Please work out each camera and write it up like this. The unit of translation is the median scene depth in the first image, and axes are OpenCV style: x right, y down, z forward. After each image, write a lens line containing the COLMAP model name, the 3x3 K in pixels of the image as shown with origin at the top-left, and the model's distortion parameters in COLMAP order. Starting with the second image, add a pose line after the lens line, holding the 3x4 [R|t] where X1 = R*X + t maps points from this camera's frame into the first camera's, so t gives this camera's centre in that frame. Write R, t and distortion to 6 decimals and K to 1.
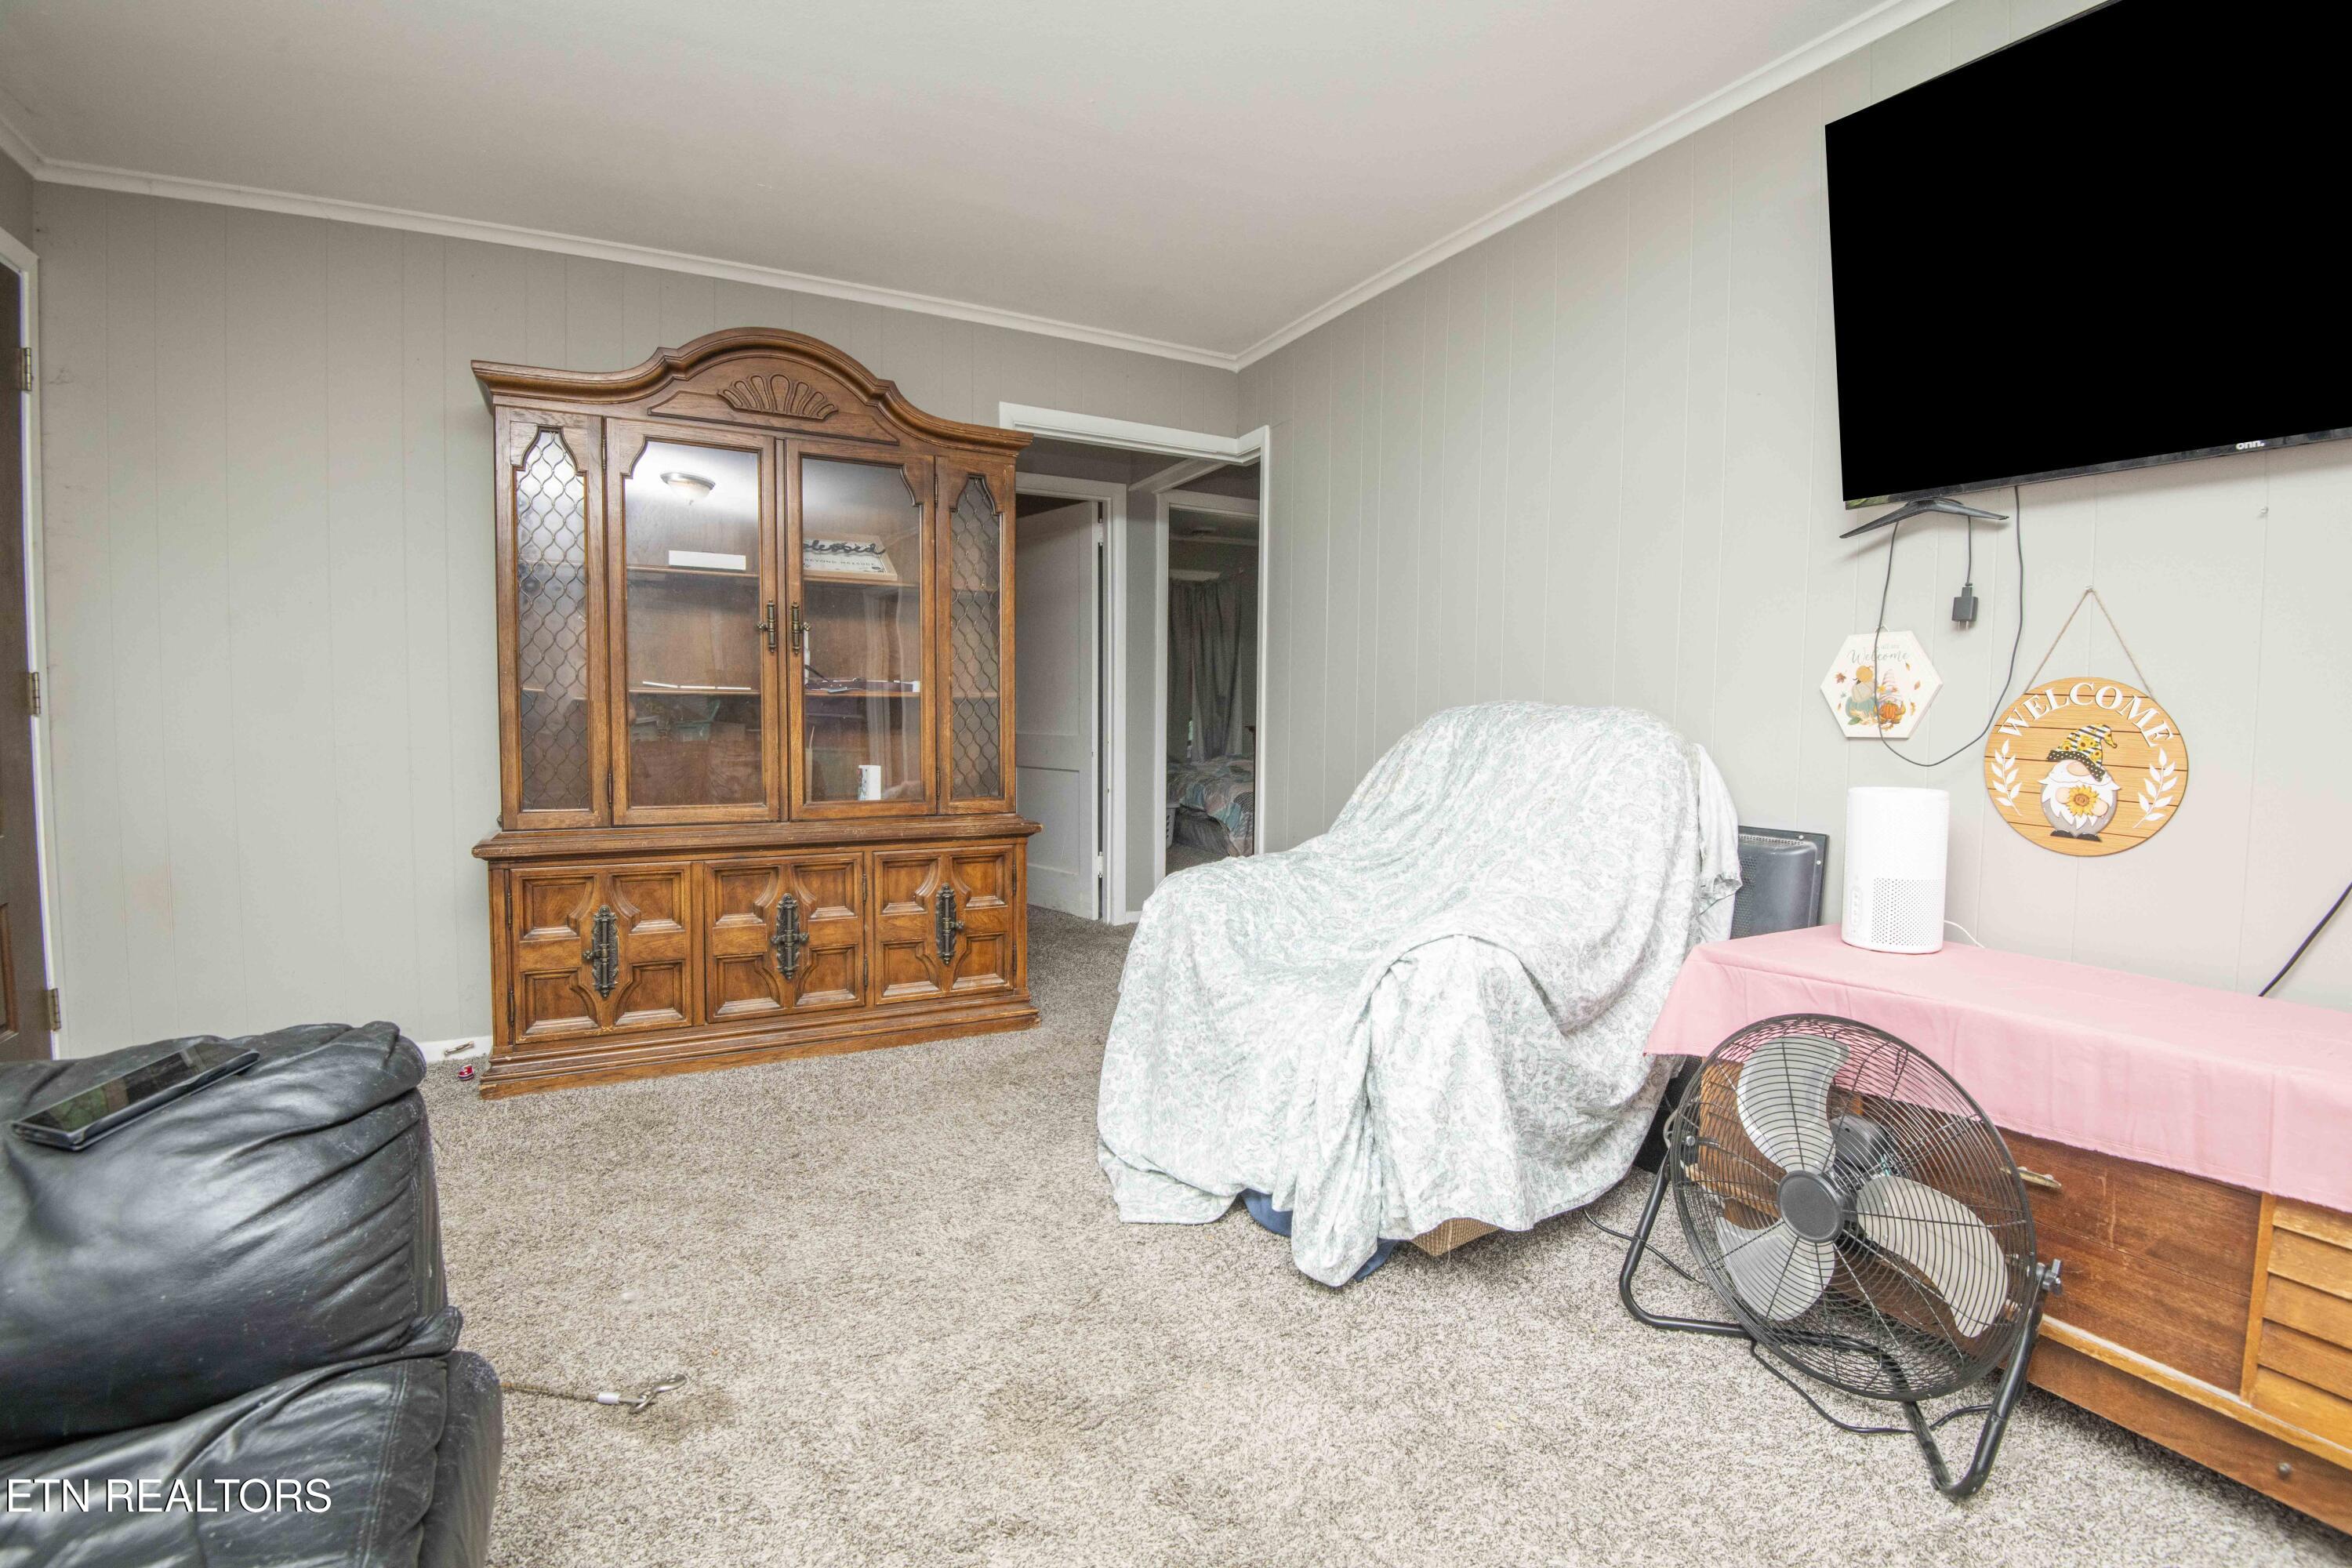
lens RADIAL K [[1083.6, 0, 1175.5], [0, 1083.6, 776.6], [0, 0, 1]] dist [-0.016619, -0.015537]
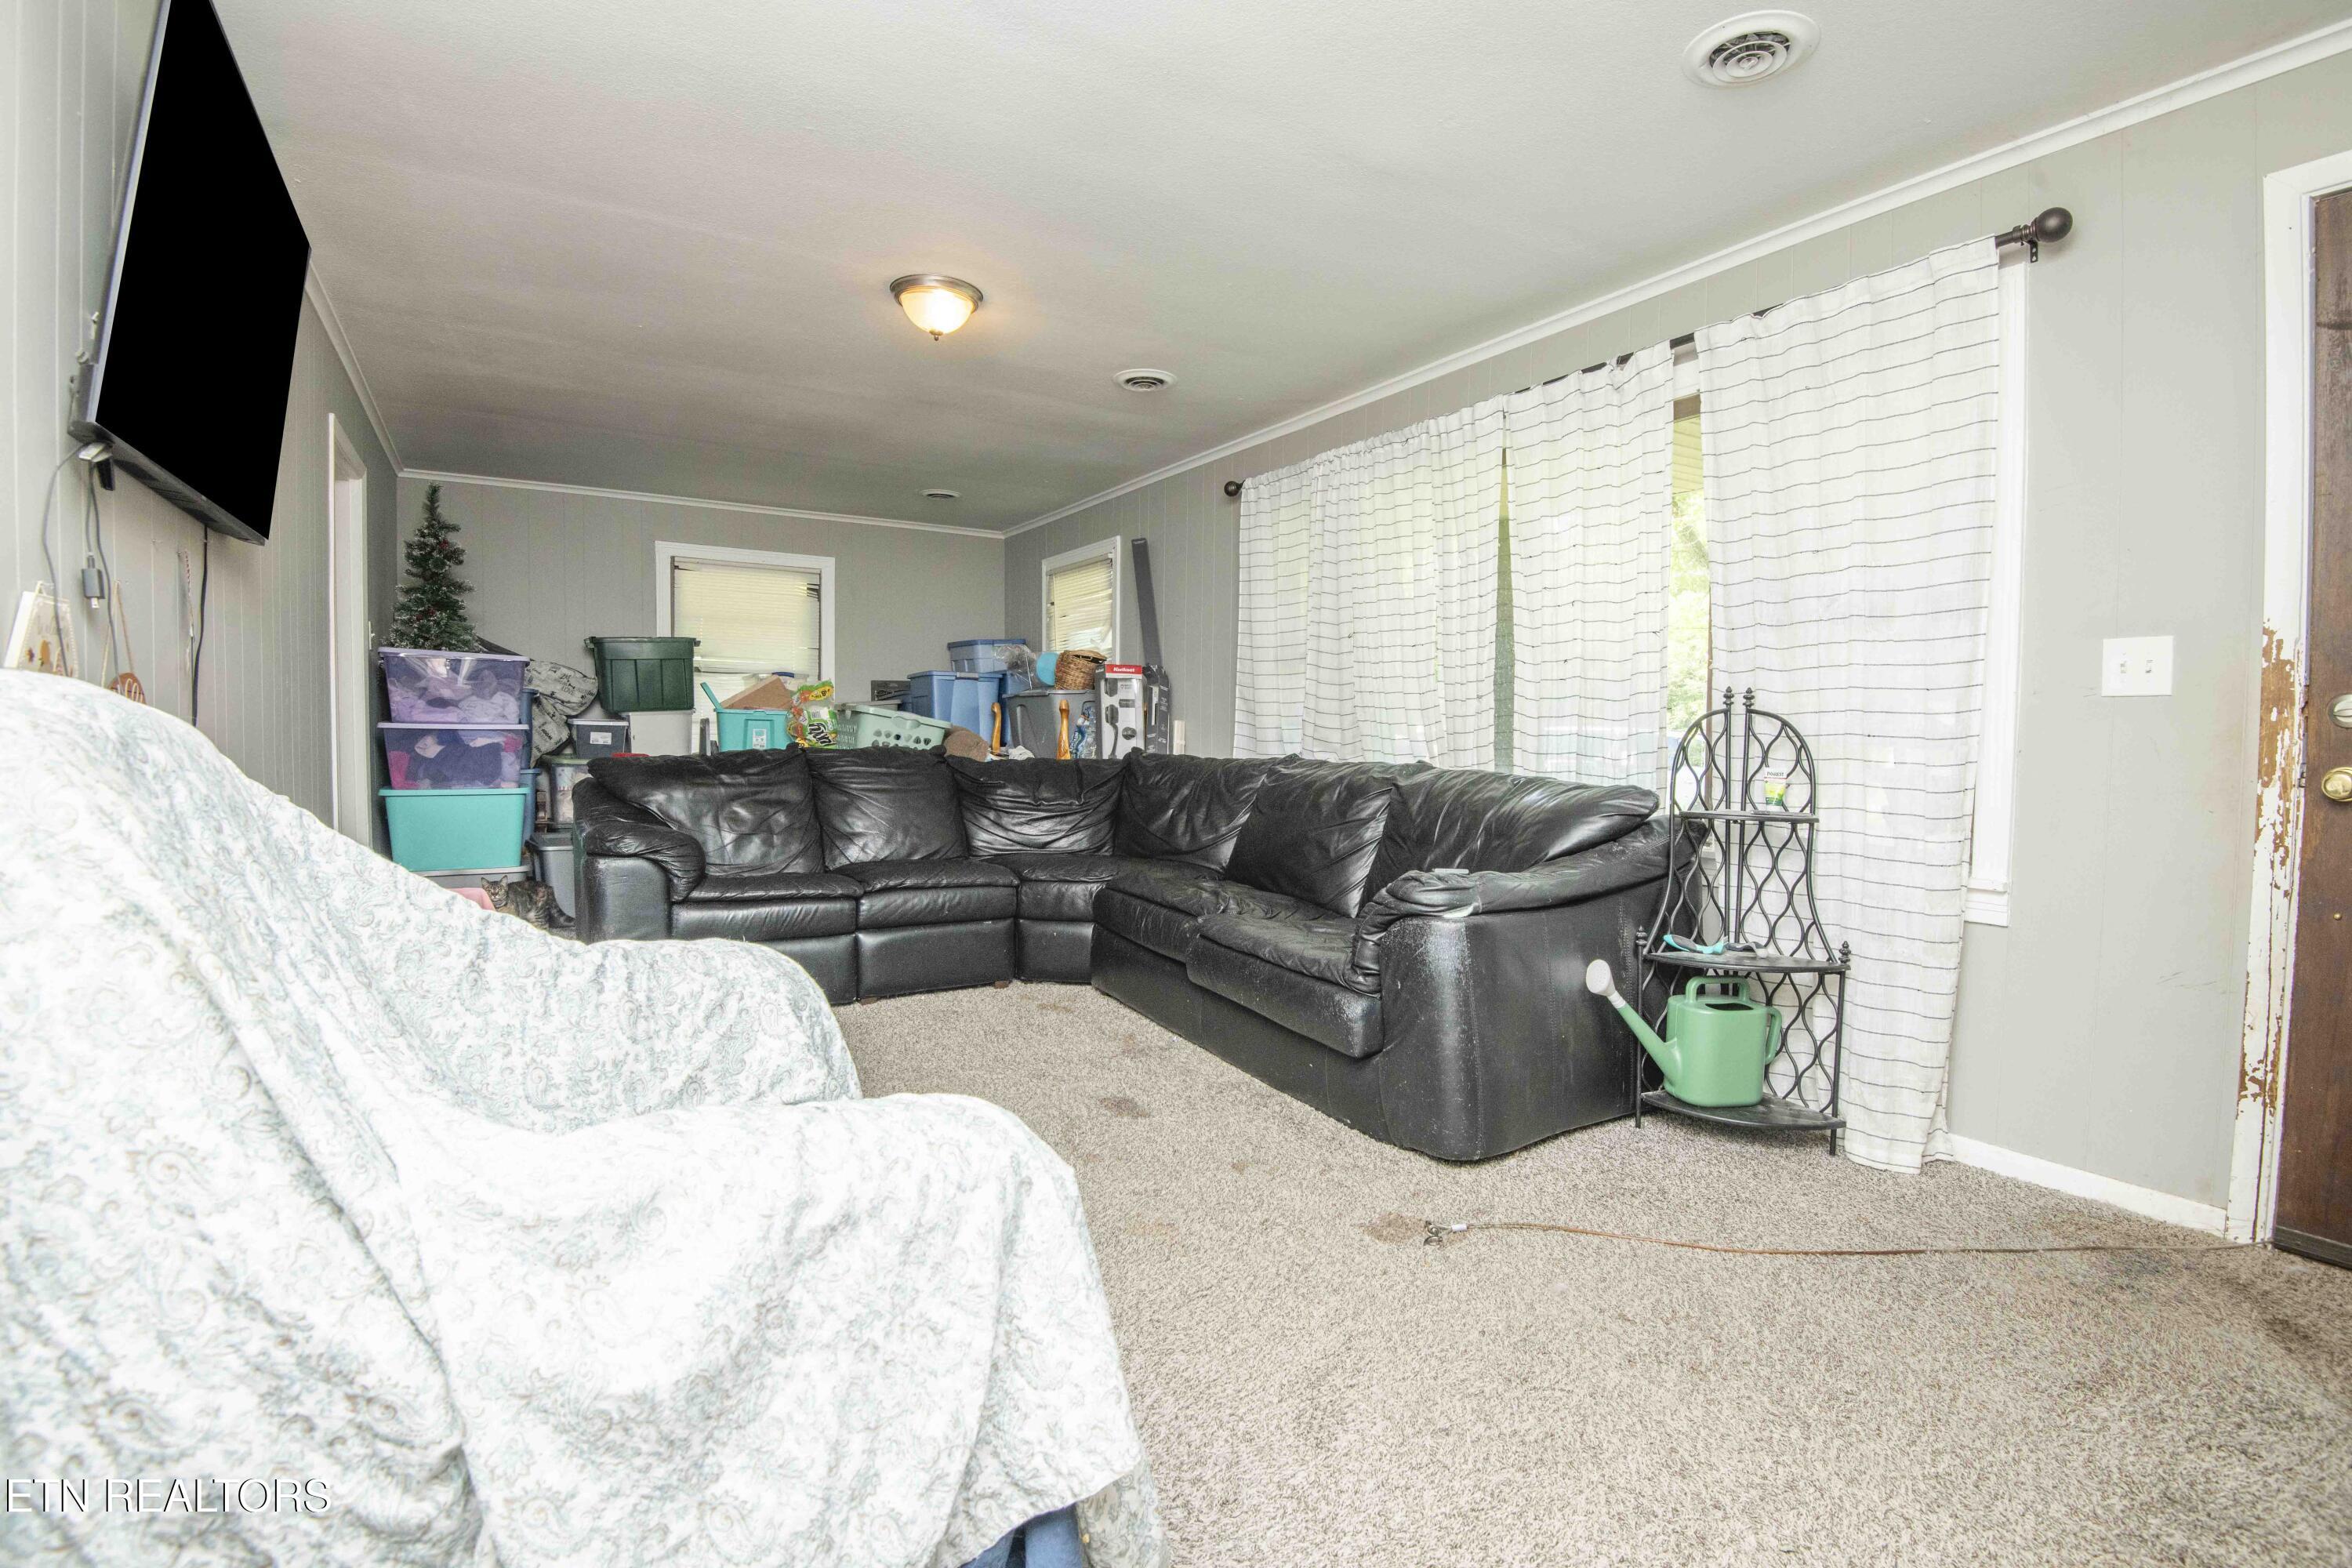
lens RADIAL K [[1083.6, 0, 1175.5], [0, 1083.6, 776.6], [0, 0, 1]] dist [-0.016619, -0.015537]
pose [[-0.998253, -0.021244, -0.055133, -0.038291], [-0.026962, 0.994091, 0.105151, -0.072825], [0.052573, 0.106454, -0.992927, 1.231095]]
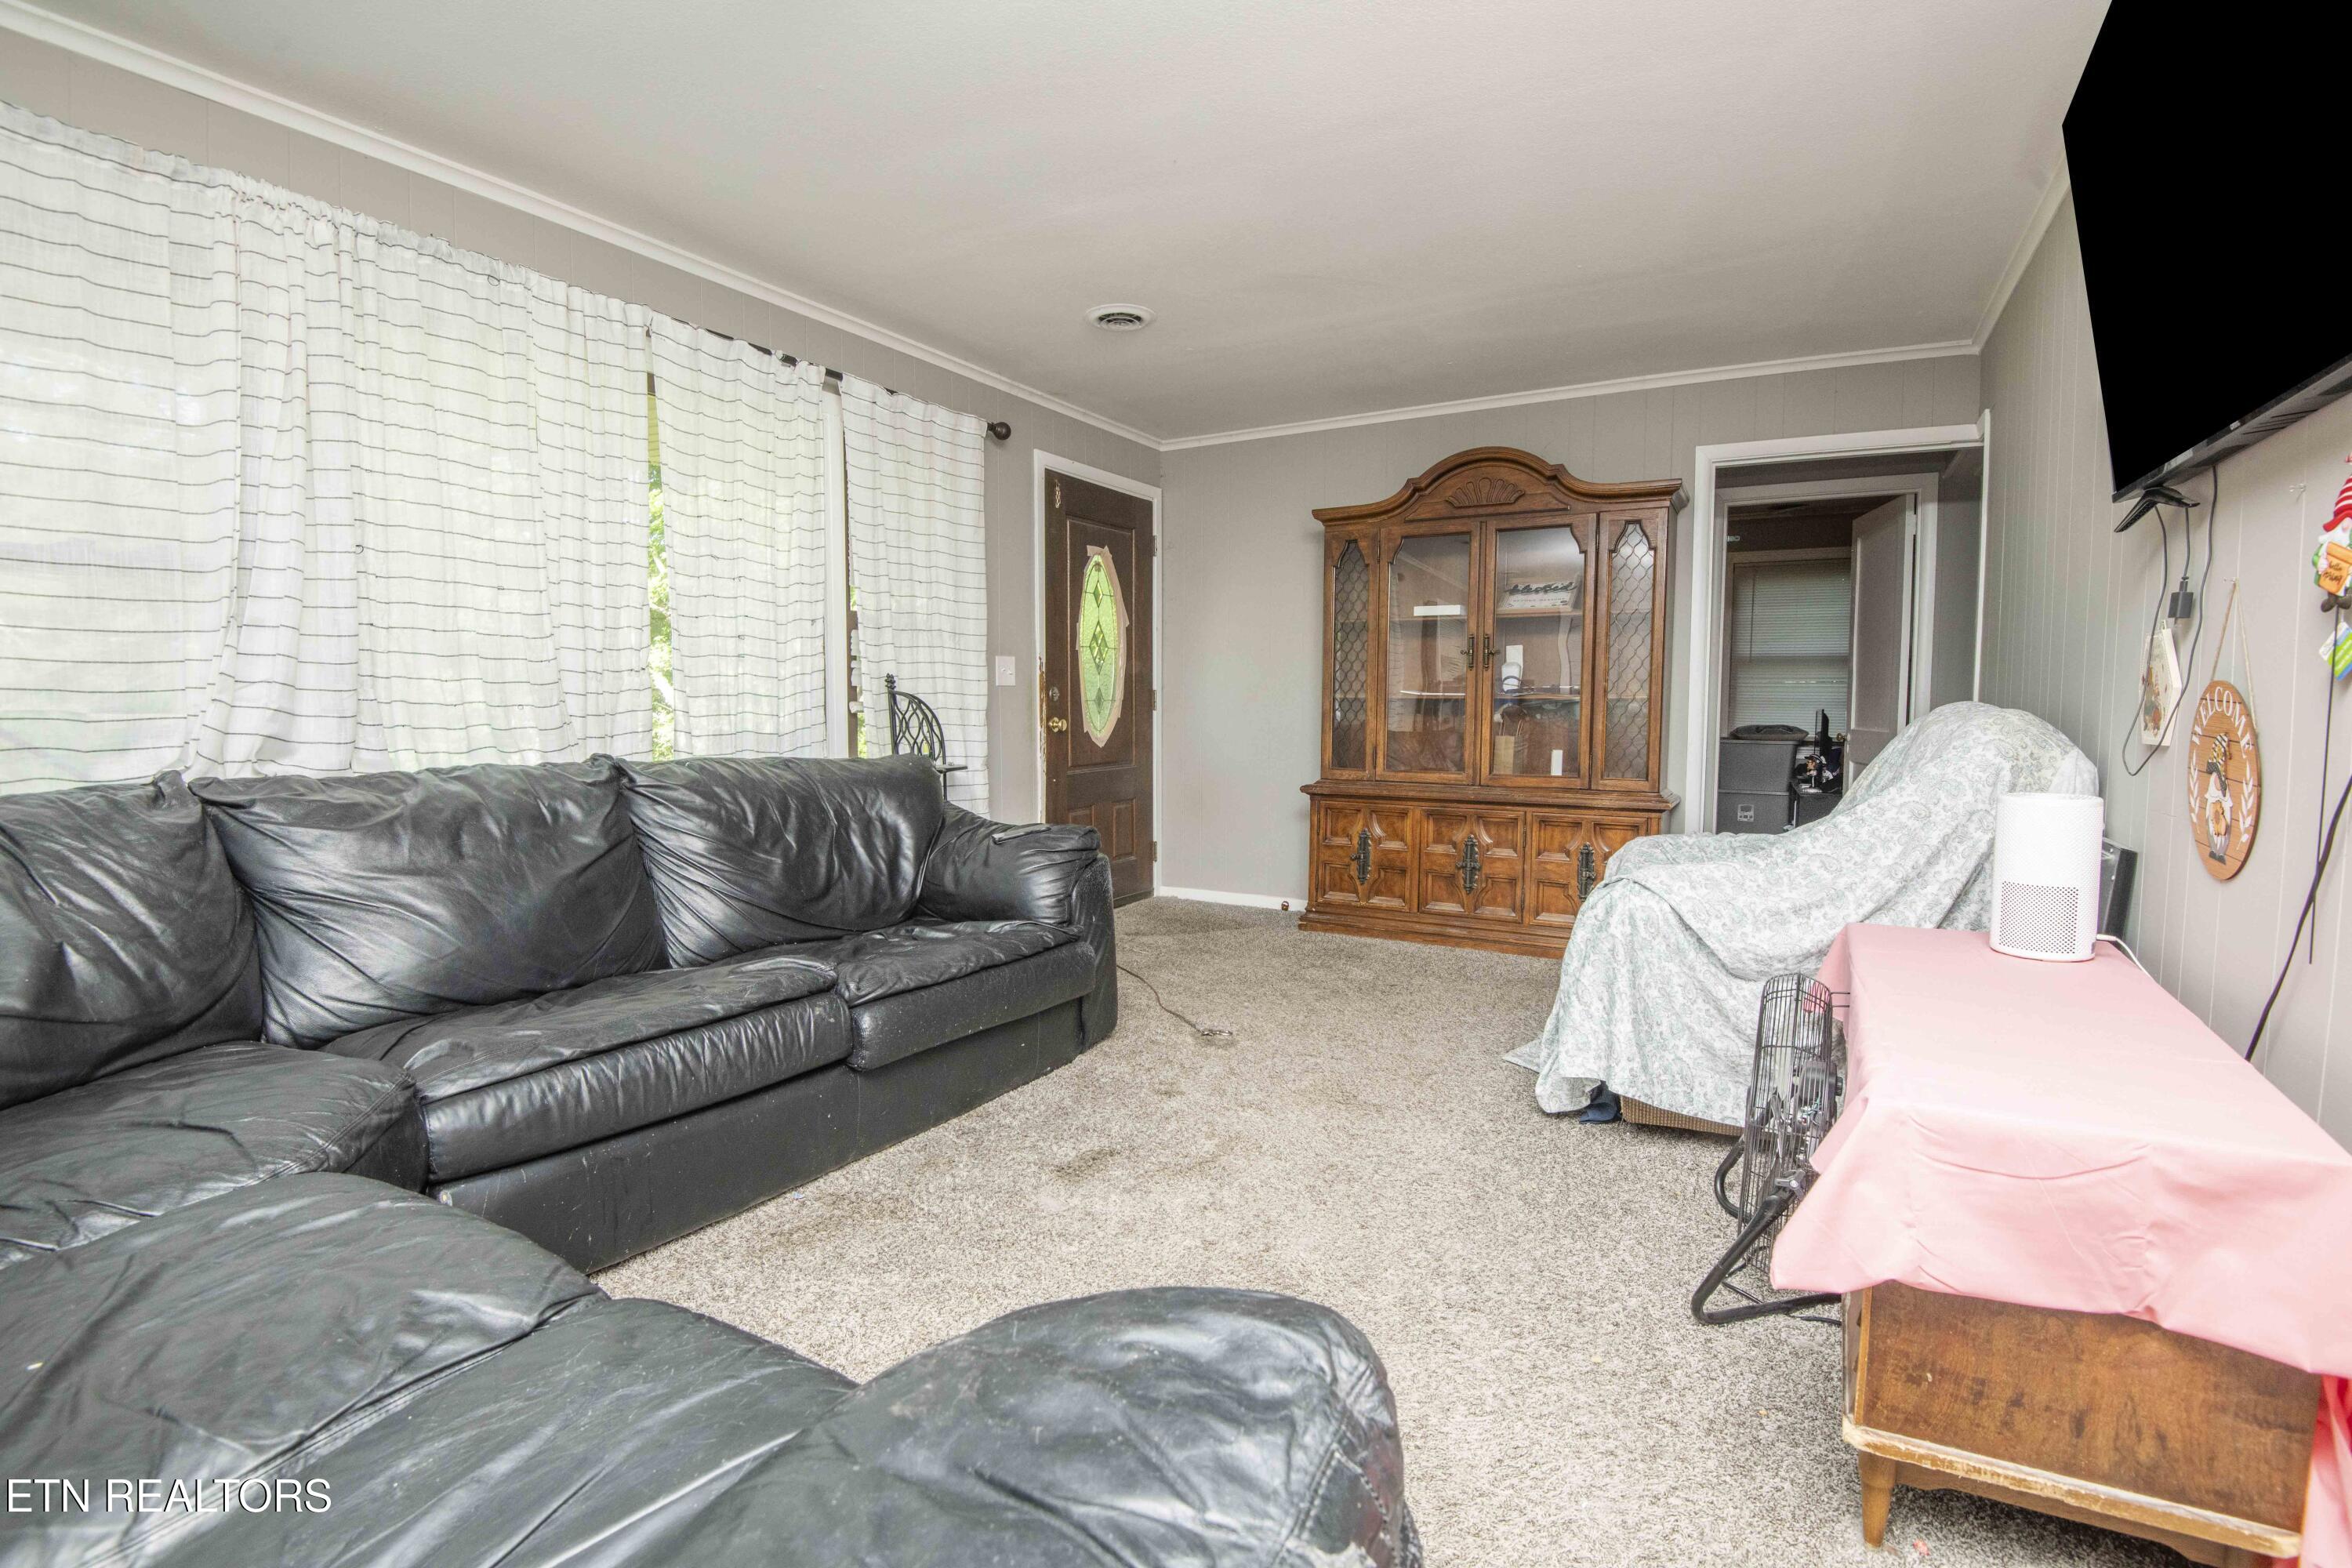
lens RADIAL K [[1083.6, 0, 1175.5], [0, 1083.6, 776.6], [0, 0, 1]] dist [-0.016619, -0.015537]
pose [[0.530888, 0.052197, -0.845833, 0.683890], [-0.046919, 0.998381, 0.032163, 0.001465], [0.846142, 0.022611, 0.532477, -0.122494]]
